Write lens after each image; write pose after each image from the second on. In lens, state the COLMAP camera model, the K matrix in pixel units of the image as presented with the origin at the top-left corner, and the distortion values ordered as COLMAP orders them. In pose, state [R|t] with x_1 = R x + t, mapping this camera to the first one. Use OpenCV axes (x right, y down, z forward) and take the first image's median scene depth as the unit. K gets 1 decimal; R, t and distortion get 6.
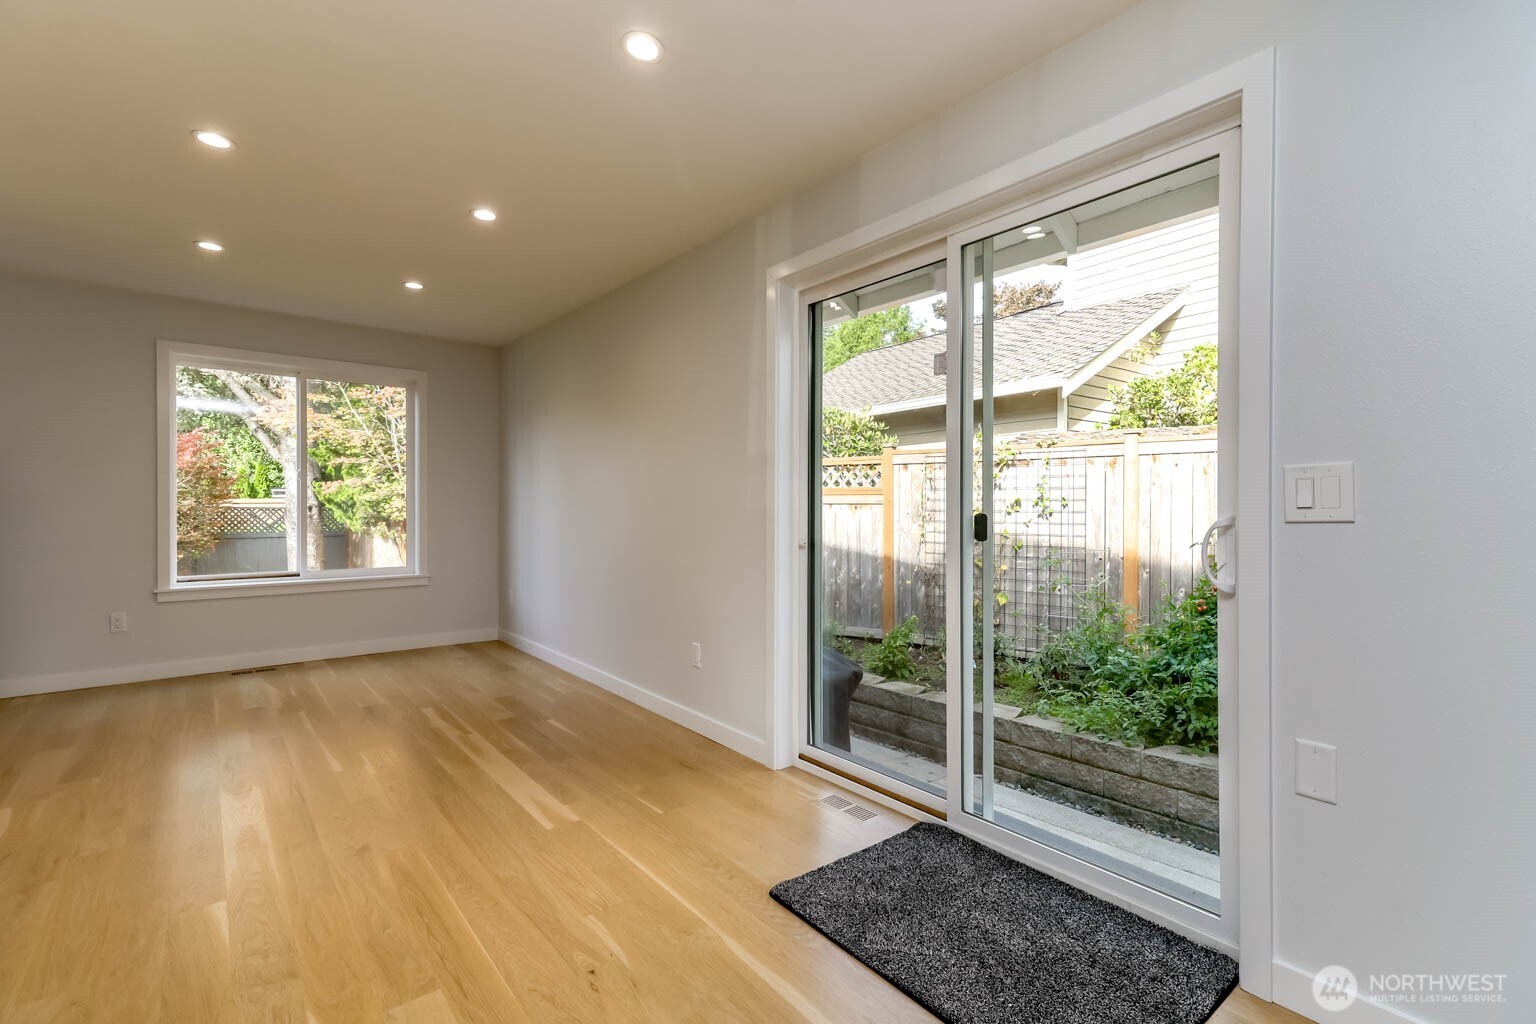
lens RADIAL K [[687.4, 0, 767.2], [0, 687.4, 510.7], [0, 0, 1]] dist [-0.000708, 0.000077]
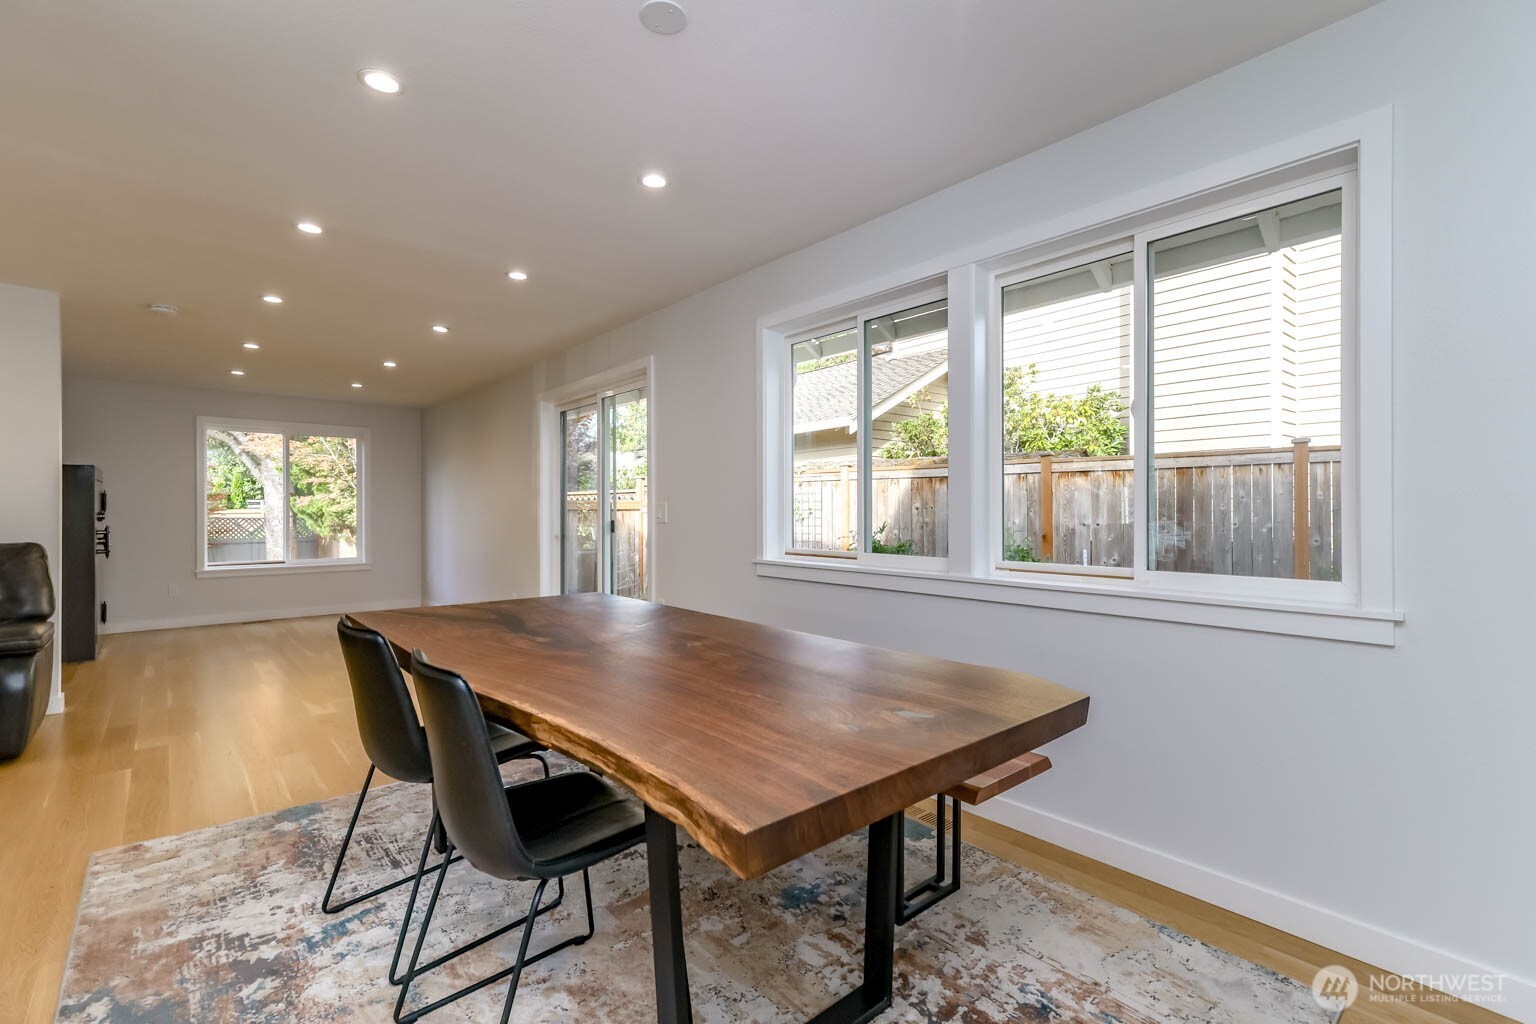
lens RADIAL K [[687.4, 0, 763.7], [0, 687.4, 512.0], [0, 0, 1]] dist [-0.000708, 0.000077]
pose [[0.999627, -0.006793, 0.026459, 0.161598], [0.006969, 0.999954, -0.006558, -0.000905], [-0.026413, 0.006740, 0.999628, -0.260786]]
